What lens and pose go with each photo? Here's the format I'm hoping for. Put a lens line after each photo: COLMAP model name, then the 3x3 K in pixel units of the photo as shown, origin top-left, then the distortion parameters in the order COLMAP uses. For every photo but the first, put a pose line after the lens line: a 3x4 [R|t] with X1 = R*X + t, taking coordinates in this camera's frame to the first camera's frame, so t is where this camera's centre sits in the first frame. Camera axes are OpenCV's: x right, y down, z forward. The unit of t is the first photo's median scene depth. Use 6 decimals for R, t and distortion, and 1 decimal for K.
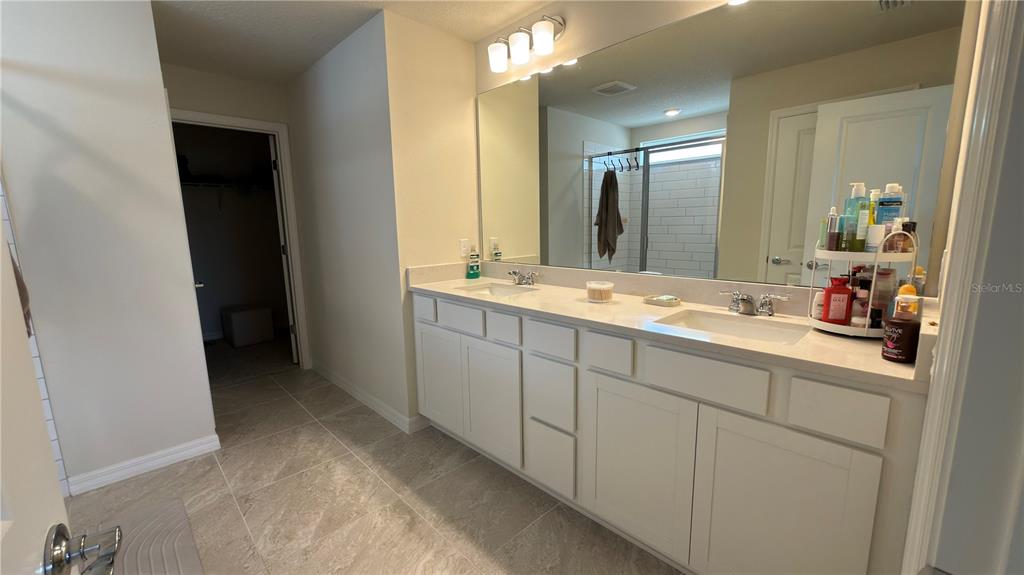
lens RADIAL K [[410.8, 0, 512.4], [0, 410.8, 289.9], [0, 0, 1]] dist [0.011994, 0.000054]
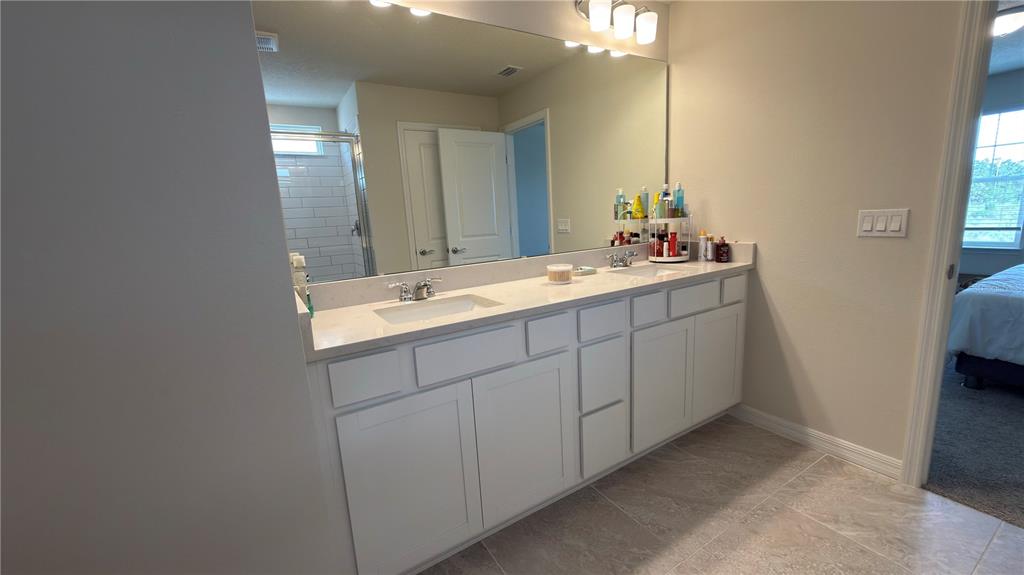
lens RADIAL K [[410.8, 0, 512.1], [0, 410.8, 288.6], [0, 0, 1]] dist [0.011994, 0.000054]
pose [[0.221649, -0.170311, 0.960138, -0.741239], [0.206393, 0.970515, 0.124506, -0.101780], [-0.953034, 0.170569, 0.250265, 0.782407]]
